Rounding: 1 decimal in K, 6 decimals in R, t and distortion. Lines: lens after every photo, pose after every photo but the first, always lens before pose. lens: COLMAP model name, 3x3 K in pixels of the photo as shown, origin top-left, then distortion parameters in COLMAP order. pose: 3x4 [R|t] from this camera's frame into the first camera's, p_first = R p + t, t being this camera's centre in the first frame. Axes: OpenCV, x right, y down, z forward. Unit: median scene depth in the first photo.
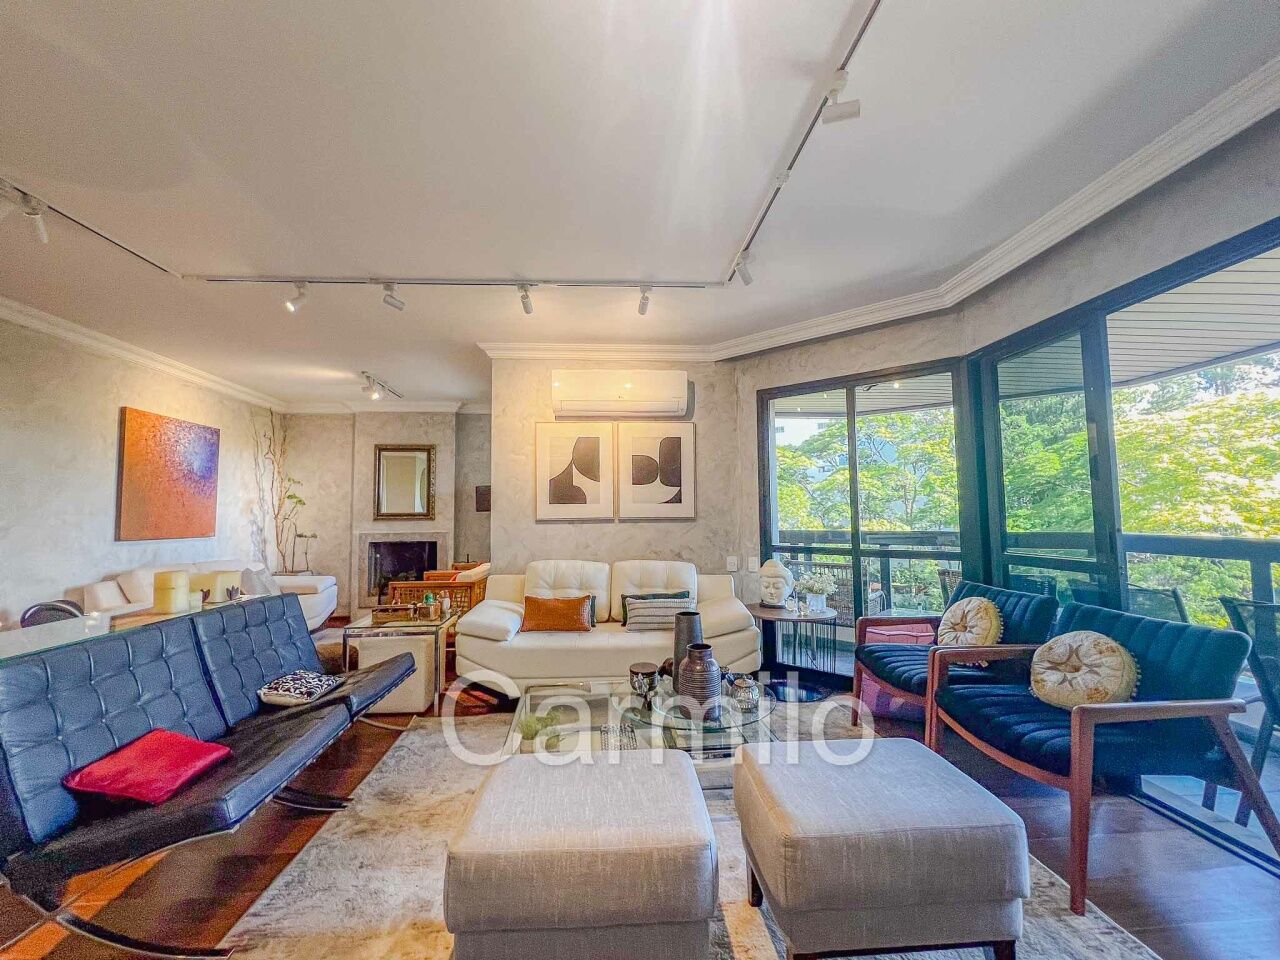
lens RADIAL K [[526.1, 0, 640.0], [0, 526.1, 480.0], [0, 0, 1]] dist [-0.001487, 0.000098]
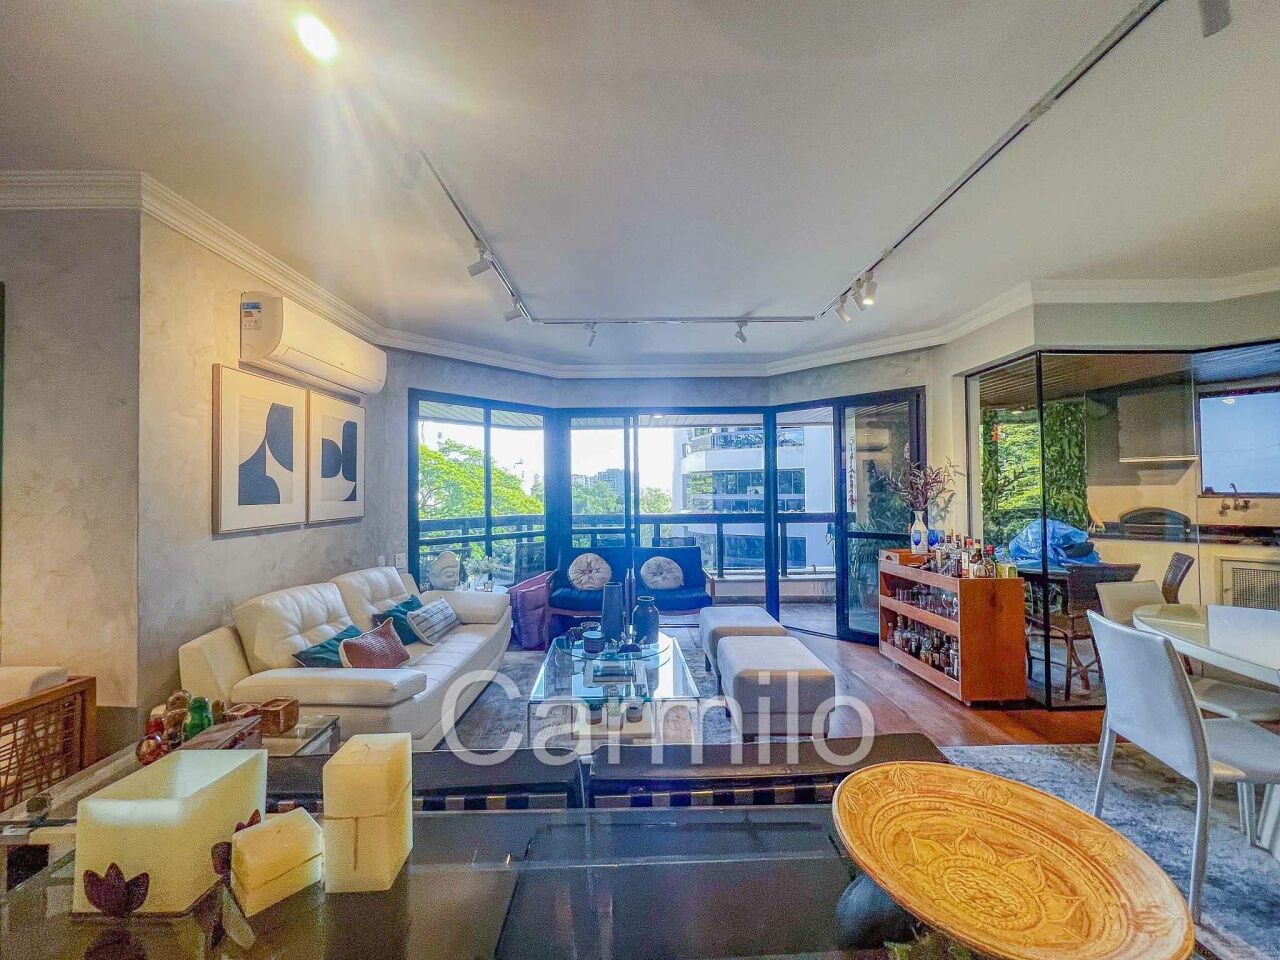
lens RADIAL K [[511.0, 0, 640.0], [0, 511.0, 480.0], [0, 0, 1]] dist [-0.001989, -0.000036]
pose [[0.057060, 0.026549, 0.998018, -0.706181], [-0.057902, 0.998052, -0.023239, 0.003259], [-0.996690, -0.056461, 0.058486, 0.481994]]
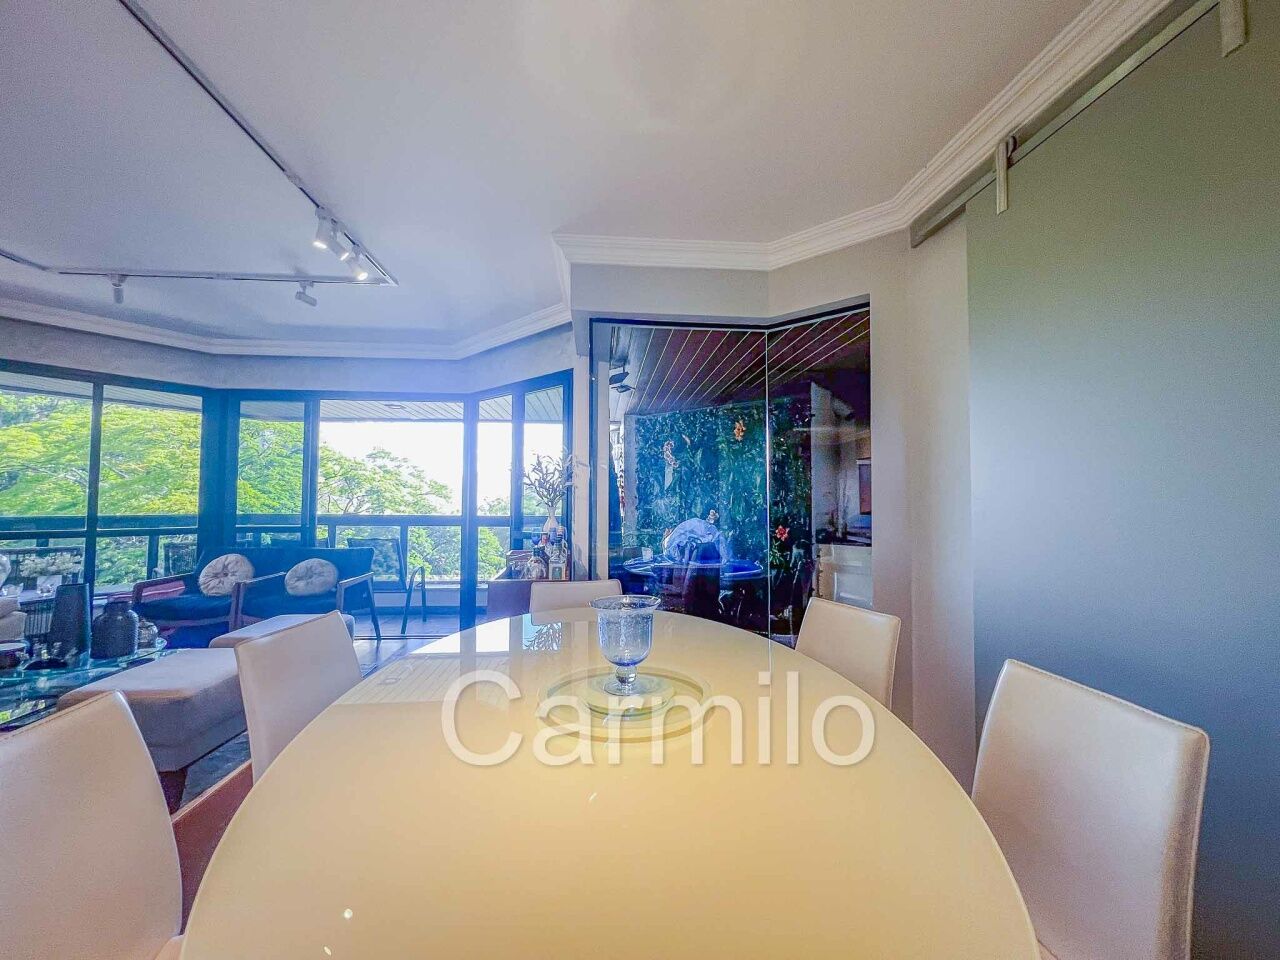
lens RADIAL K [[511.0, 0, 640.0], [0, 511.0, 480.0], [0, 0, 1]] dist [-0.001989, -0.000036]
pose [[-0.010956, 0.053054, 0.998532, -0.576849], [-0.073118, 0.995876, -0.053715, -0.001189], [-0.997263, -0.073599, -0.007032, -0.112793]]
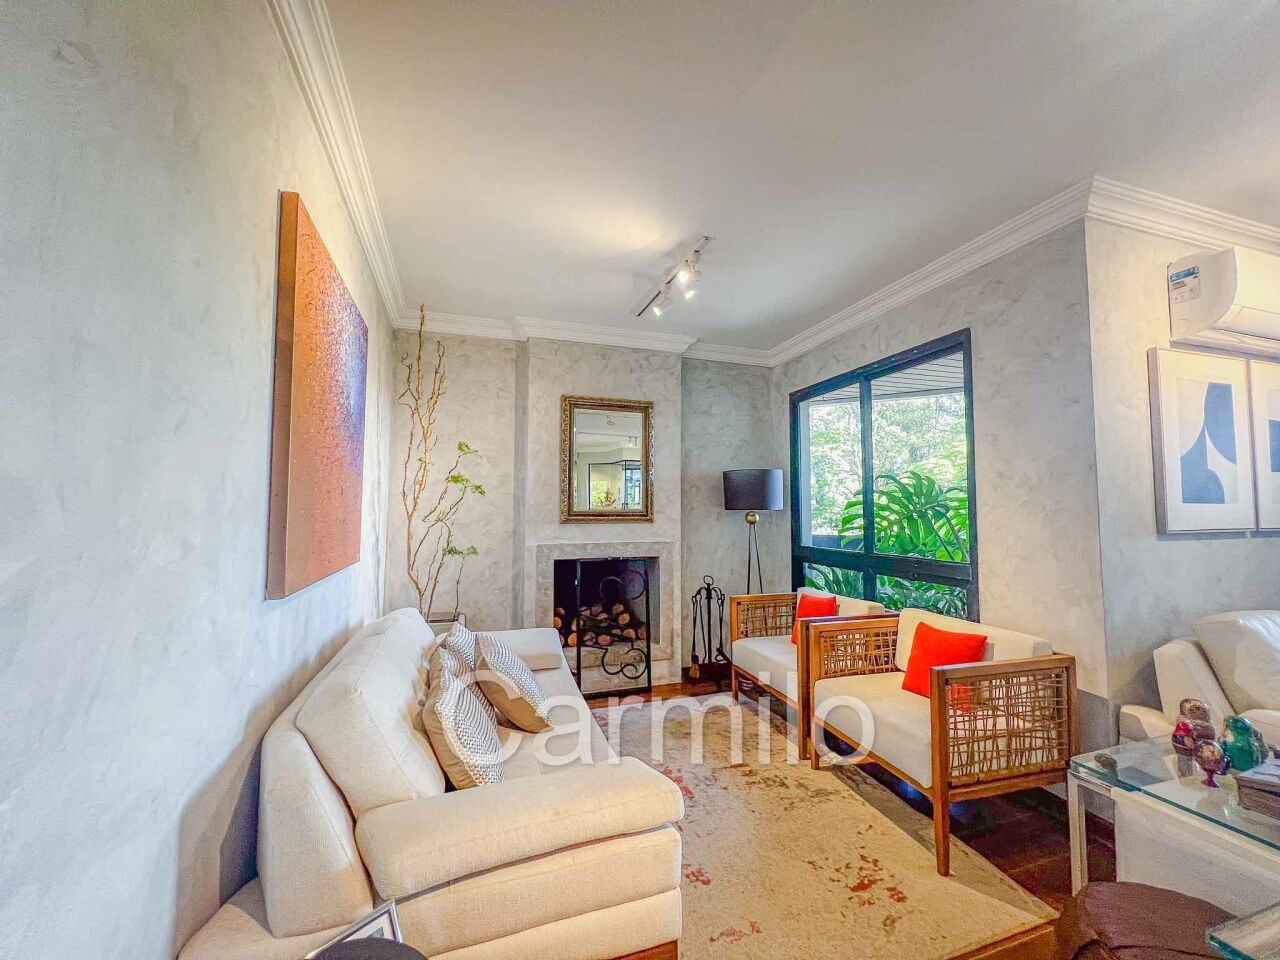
lens RADIAL K [[513.4, 0, 631.0], [0, 513.4, 478.5], [0, 0, 1]] dist [0.000758, 0.000139]
pose [[0.972090, 0.024993, 0.233274, -0.804631], [-0.026311, 0.999651, 0.002539, 0.033392], [-0.233129, -0.008605, 0.972408, 0.598375]]
